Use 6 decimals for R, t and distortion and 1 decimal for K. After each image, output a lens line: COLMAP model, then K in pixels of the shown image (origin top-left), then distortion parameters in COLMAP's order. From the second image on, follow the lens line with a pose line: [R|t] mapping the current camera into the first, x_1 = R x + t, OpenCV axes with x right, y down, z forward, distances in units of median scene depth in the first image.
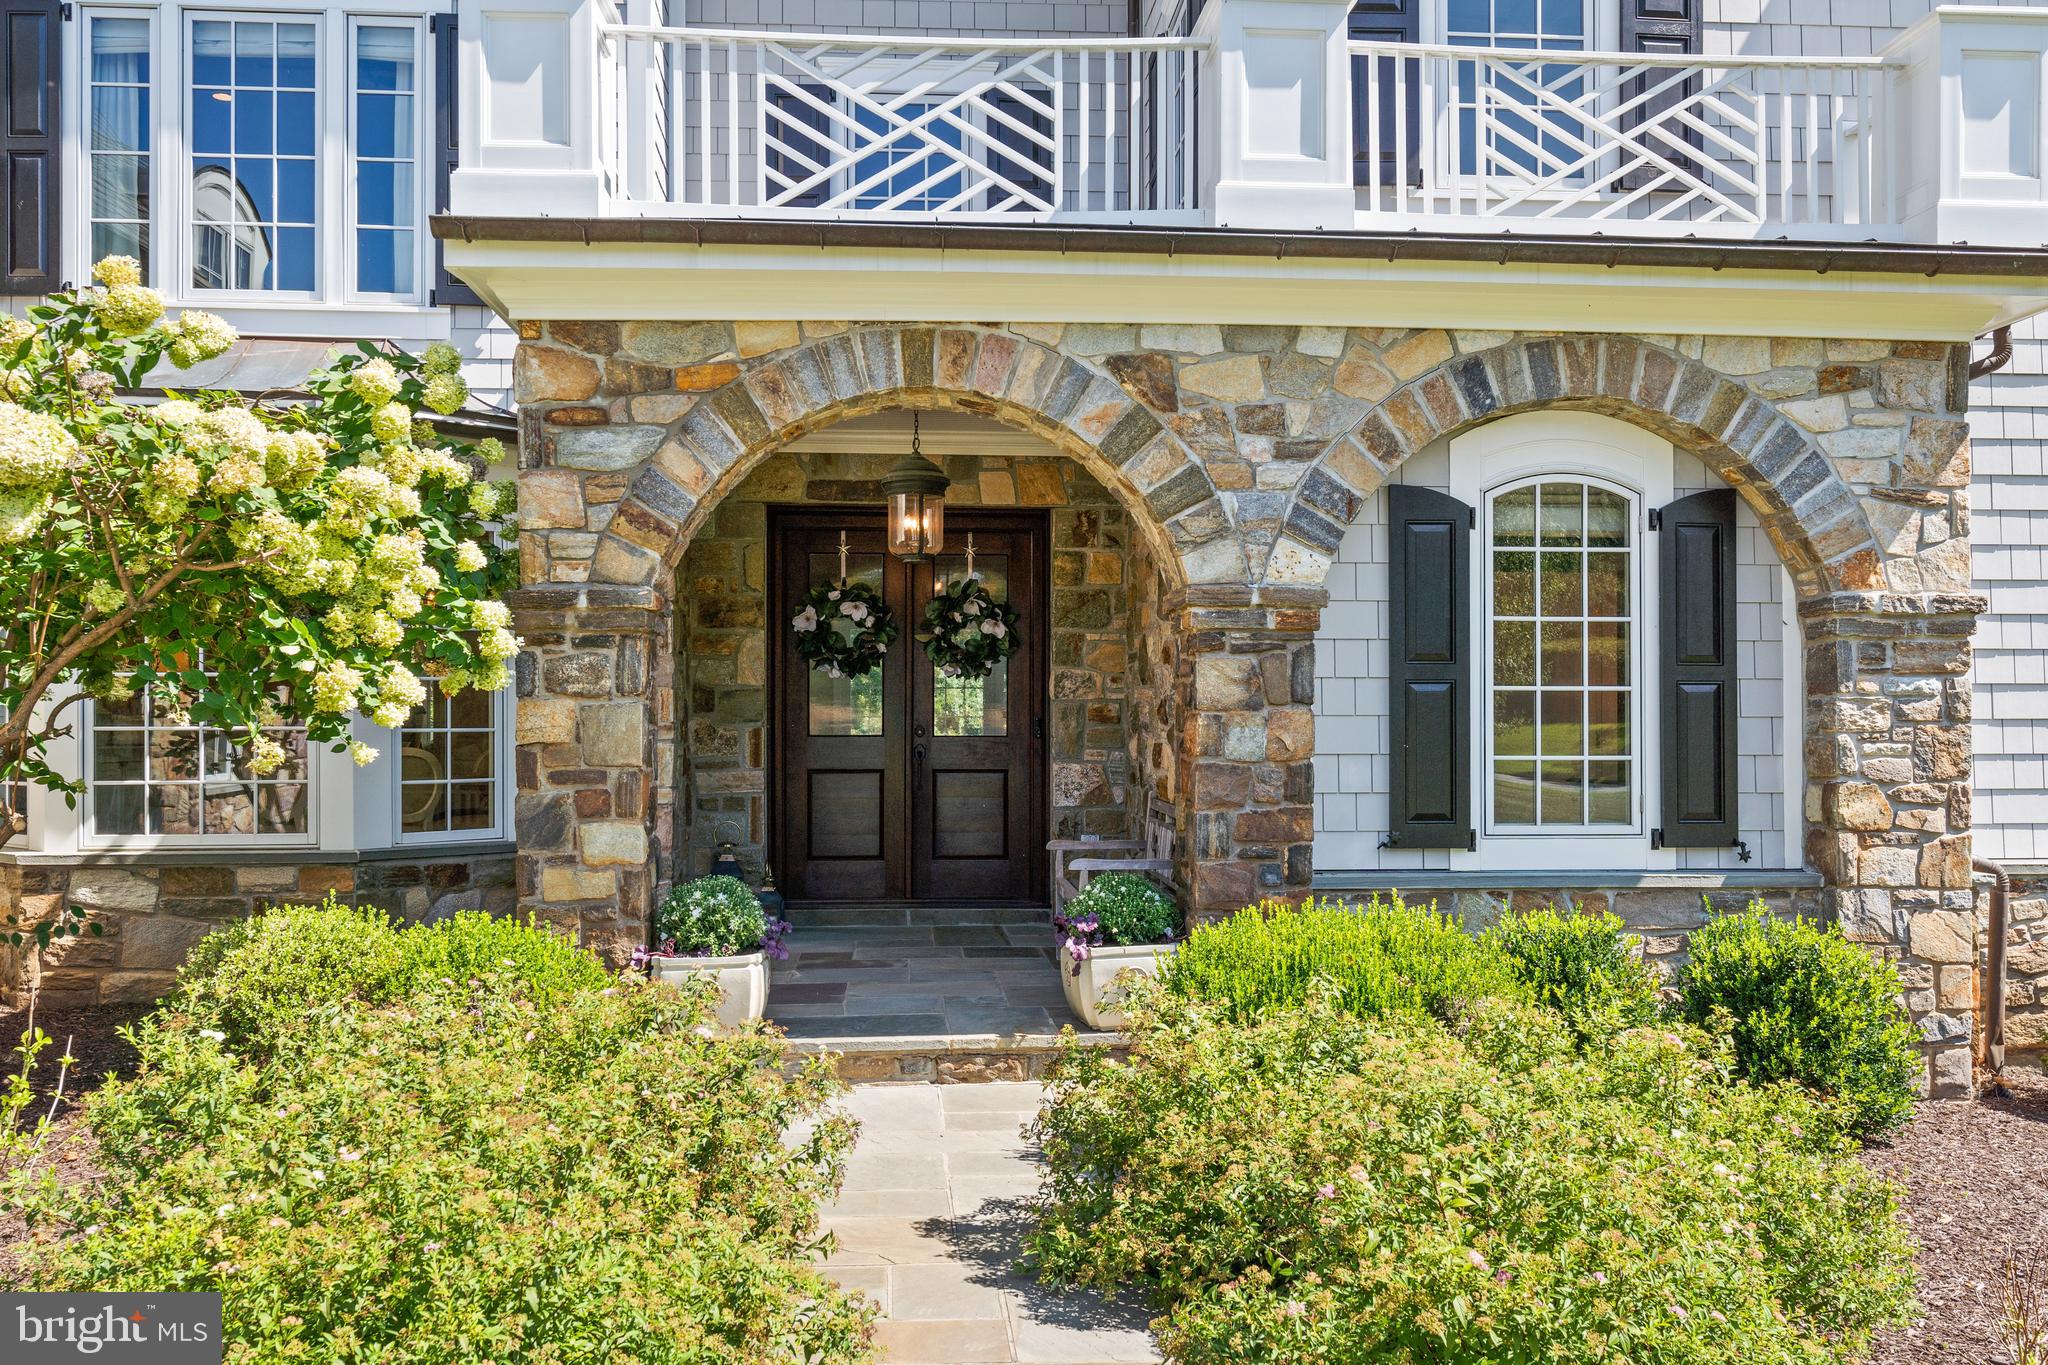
lens RADIAL K [[1696.0, 0, 1024.0], [0, 1696.0, 682.5], [0, 0, 1]] dist [-0.001439, 0.000243]
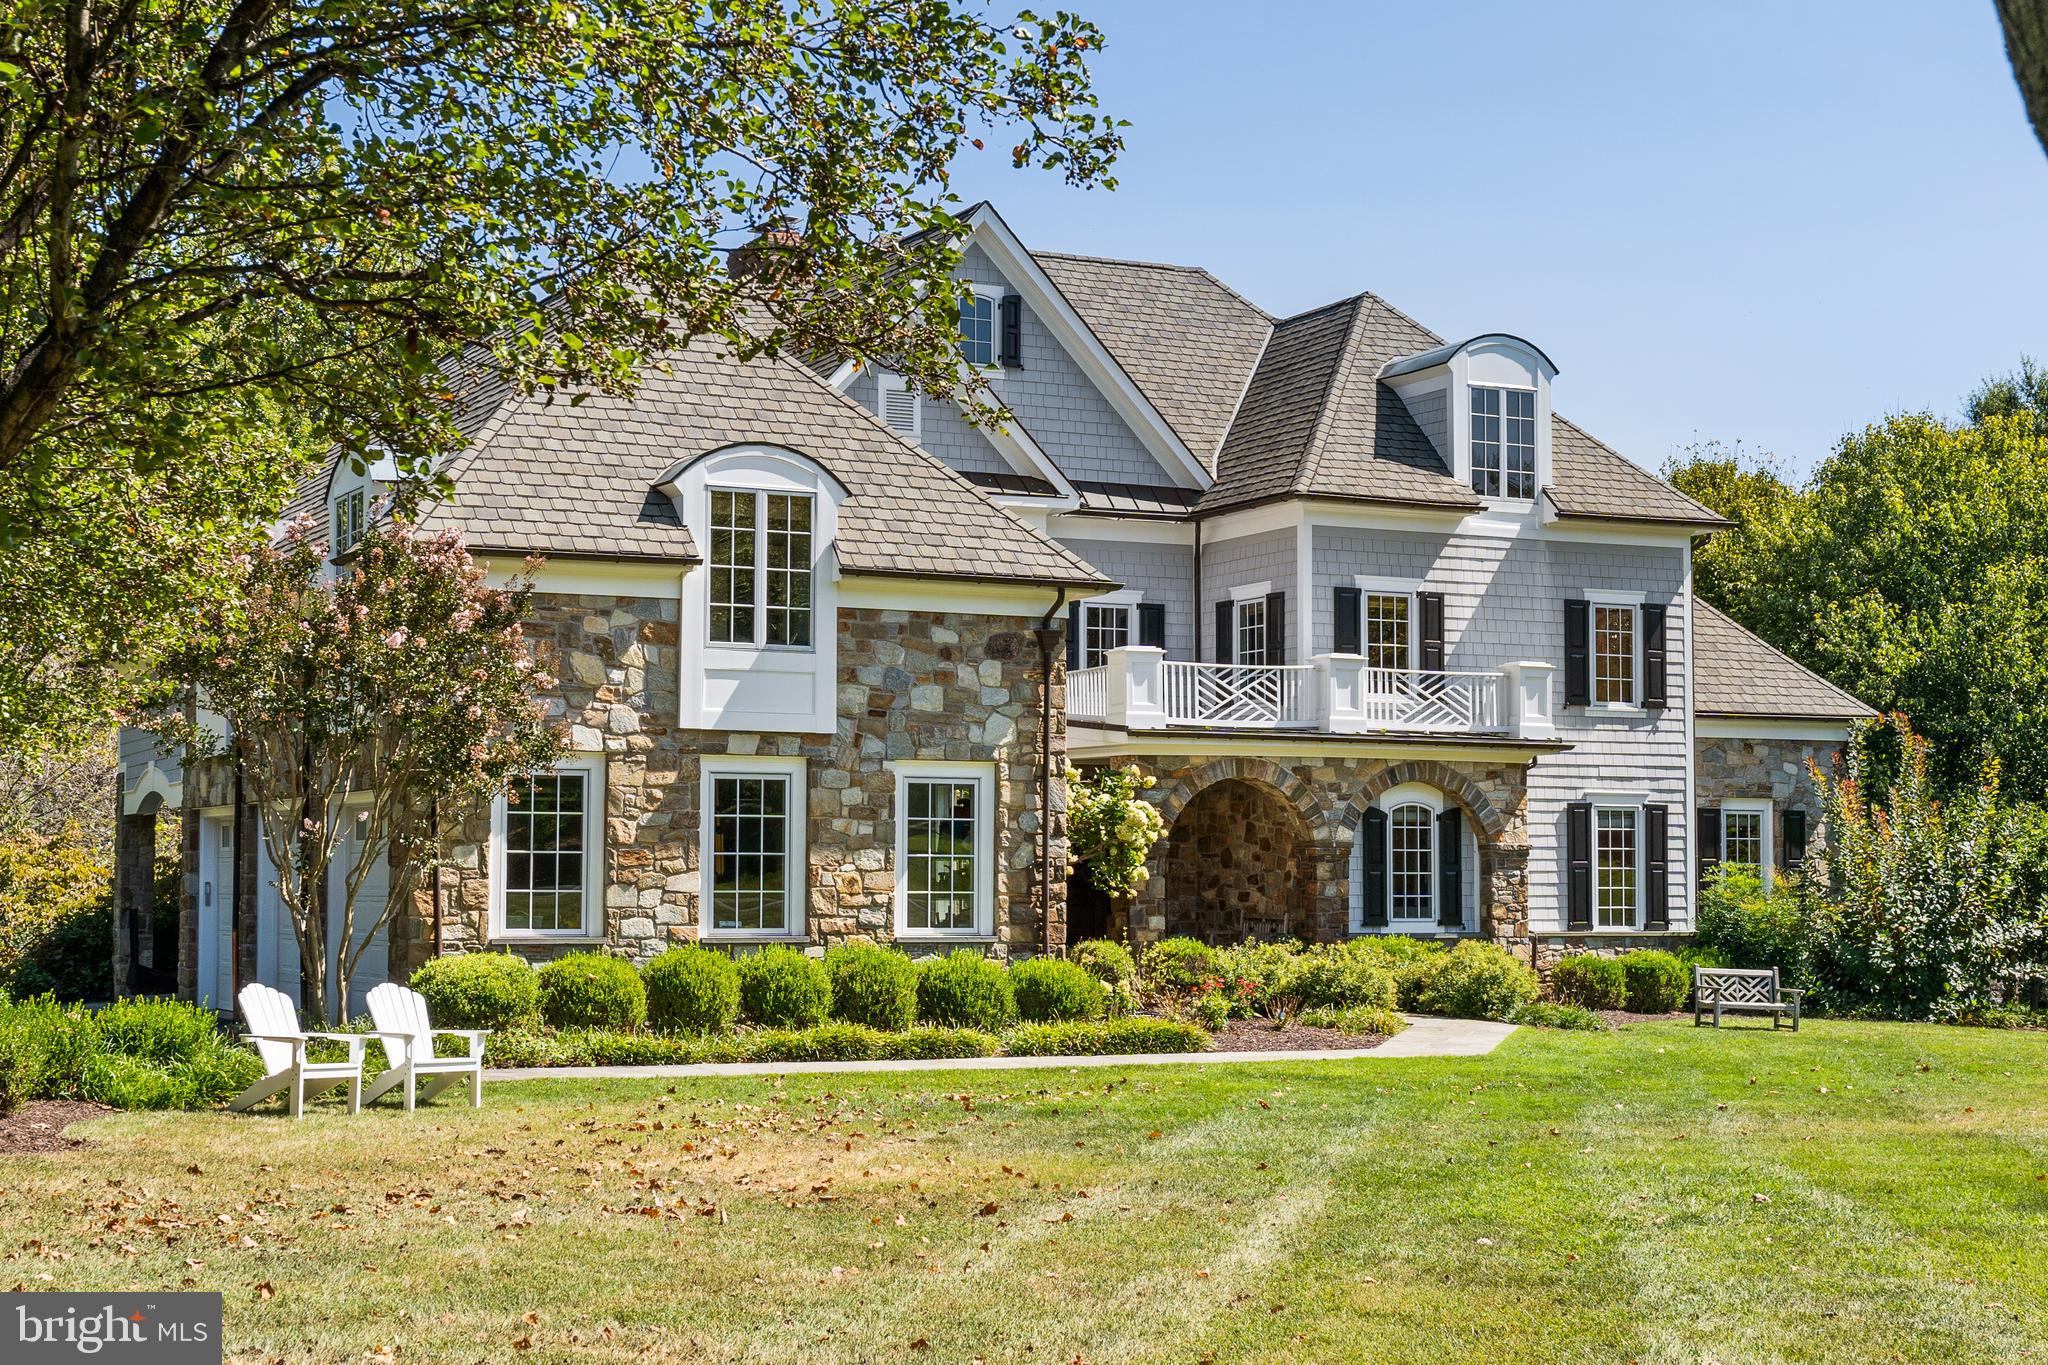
lens RADIAL K [[2980.7, 0, 1024.0], [0, 2980.7, 682.5], [0, 0, 1]] dist [0.013144, 0.008240]
pose [[0.923430, 0.025917, 0.382891, -2.453405], [-0.005538, 0.998513, -0.054230, -0.045895], [-0.383727, 0.047957, 0.922200, -3.792065]]
